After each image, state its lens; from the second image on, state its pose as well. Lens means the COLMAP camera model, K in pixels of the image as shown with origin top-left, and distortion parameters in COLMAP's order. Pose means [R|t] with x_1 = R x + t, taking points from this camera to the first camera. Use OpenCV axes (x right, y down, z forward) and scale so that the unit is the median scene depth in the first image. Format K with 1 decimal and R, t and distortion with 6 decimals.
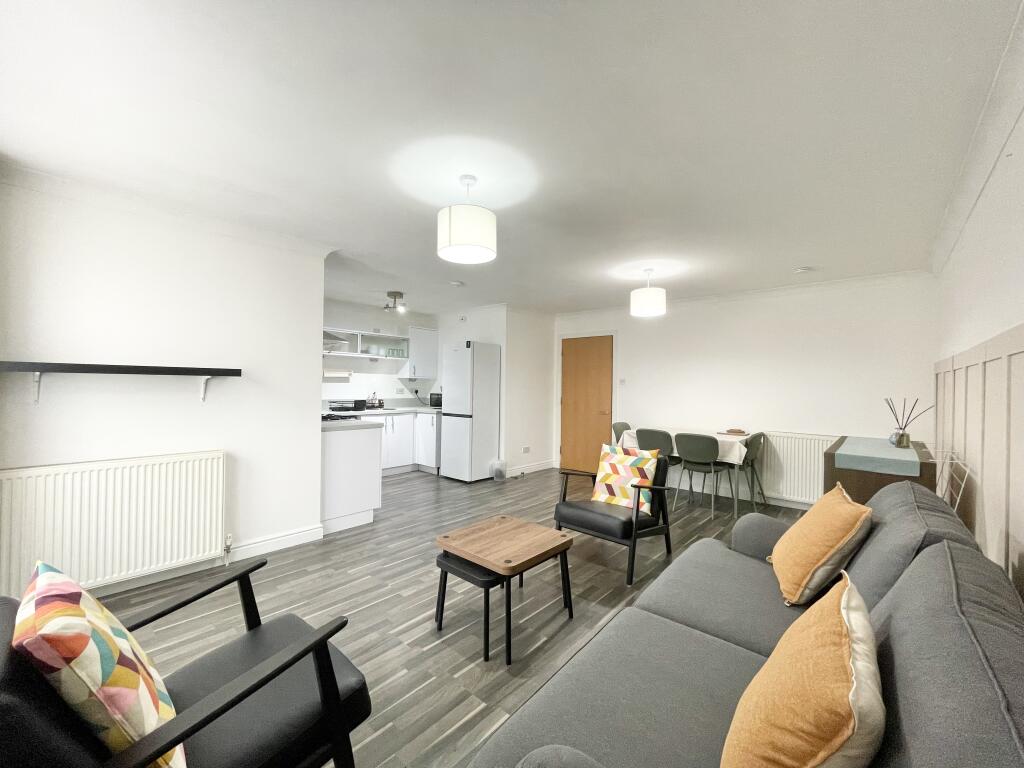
lens RADIAL K [[417.6, 0, 511.3], [0, 417.6, 381.2], [0, 0, 1]] dist [-0.002100, -0.000175]
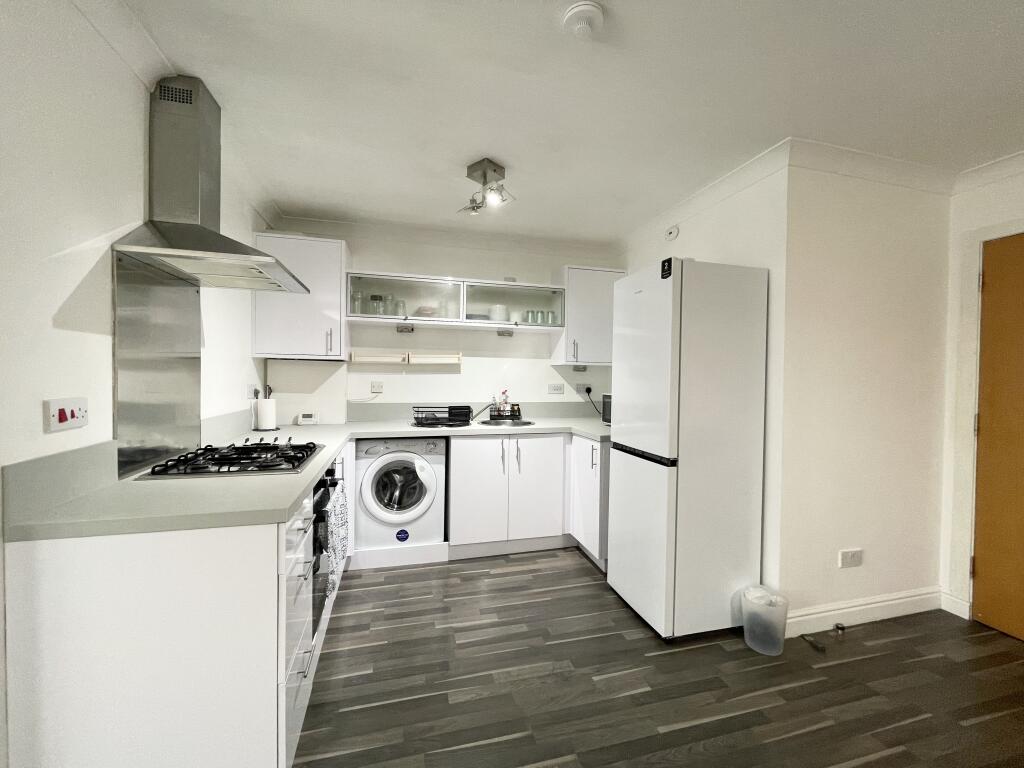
lens RADIAL K [[417.6, 0, 511.3], [0, 417.6, 381.2], [0, 0, 1]] dist [-0.002100, -0.000175]
pose [[0.833511, 0.003597, -0.552492, -0.011270], [0.004951, 0.999890, 0.013978, 0.006309], [0.552481, -0.014386, 0.833401, 0.576458]]
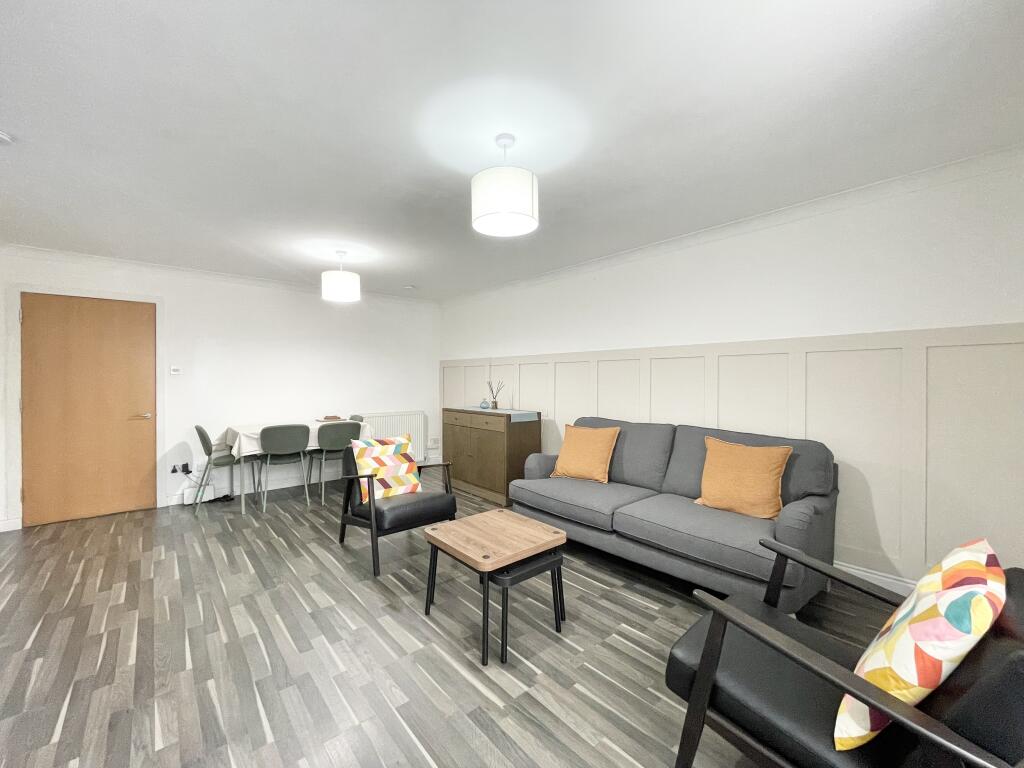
lens RADIAL K [[418.6, 0, 512.0], [0, 418.6, 384.0], [0, 0, 1]] dist [-0.003075, -0.000355]
pose [[0.134628, -0.024335, 0.990597, -0.377376], [-0.002111, 0.999689, 0.024845, 0.005298], [-0.990894, -0.005436, 0.134535, 0.332570]]
